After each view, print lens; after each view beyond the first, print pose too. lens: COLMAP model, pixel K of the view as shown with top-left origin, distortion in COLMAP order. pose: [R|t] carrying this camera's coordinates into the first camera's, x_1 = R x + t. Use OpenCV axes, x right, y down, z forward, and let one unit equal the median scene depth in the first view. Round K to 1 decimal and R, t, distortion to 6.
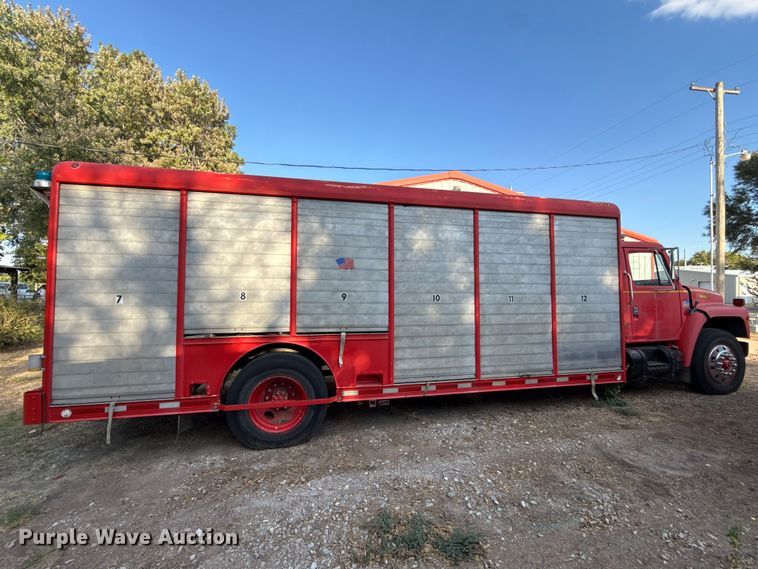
lens RADIAL K [[307.4, 0, 377.8], [0, 307.4, 284.3], [0, 0, 1]] dist [0.000104, 0.000587]
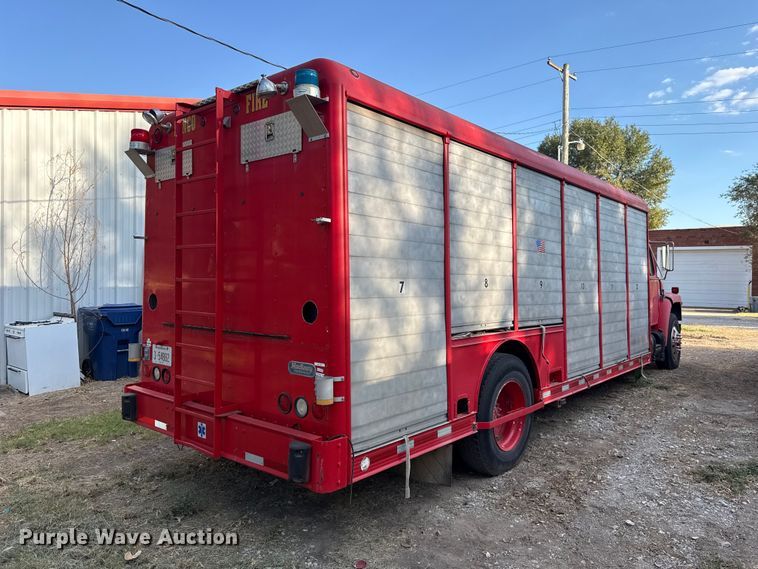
lens RADIAL K [[534.8, 0, 376.2], [0, 534.8, 275.2], [0, 0, 1]] dist [0.043260, -0.025963]
pose [[0.794436, 0.010414, 0.607258, -1.484633], [-0.014016, 0.999901, 0.001189, 0.020996], [-0.607186, -0.009456, 0.794503, 0.083806]]
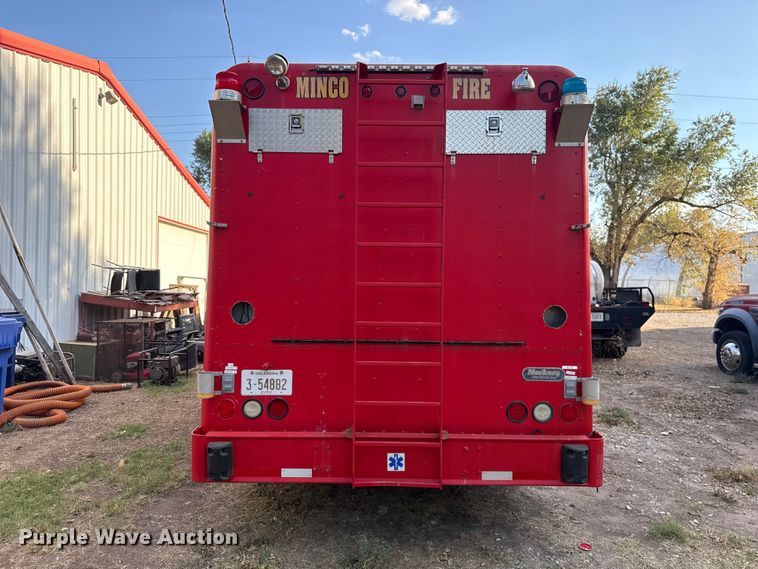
lens RADIAL K [[534.8, 0, 381.1], [0, 534.8, 281.1], [0, 0, 1]] dist [0.043260, -0.025963]
pose [[0.213087, -0.002175, 0.977031, -2.033146], [-0.024581, 0.999669, 0.007587, 0.025298], [-0.976724, -0.025633, 0.212963, 1.054527]]
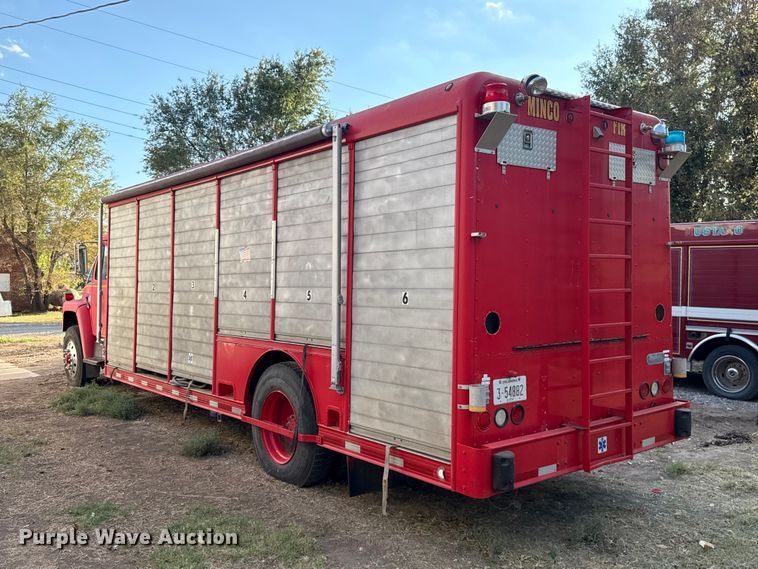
lens RADIAL K [[672.0, 0, 381.6], [0, 672.0, 283.3], [0, 0, 1]] dist [0.105627, -0.036691]
pose [[-0.450298, -0.004669, 0.892866, -2.144087], [-0.007675, 0.999970, 0.001358, 0.023660], [-0.892845, -0.006242, -0.450321, 2.285972]]
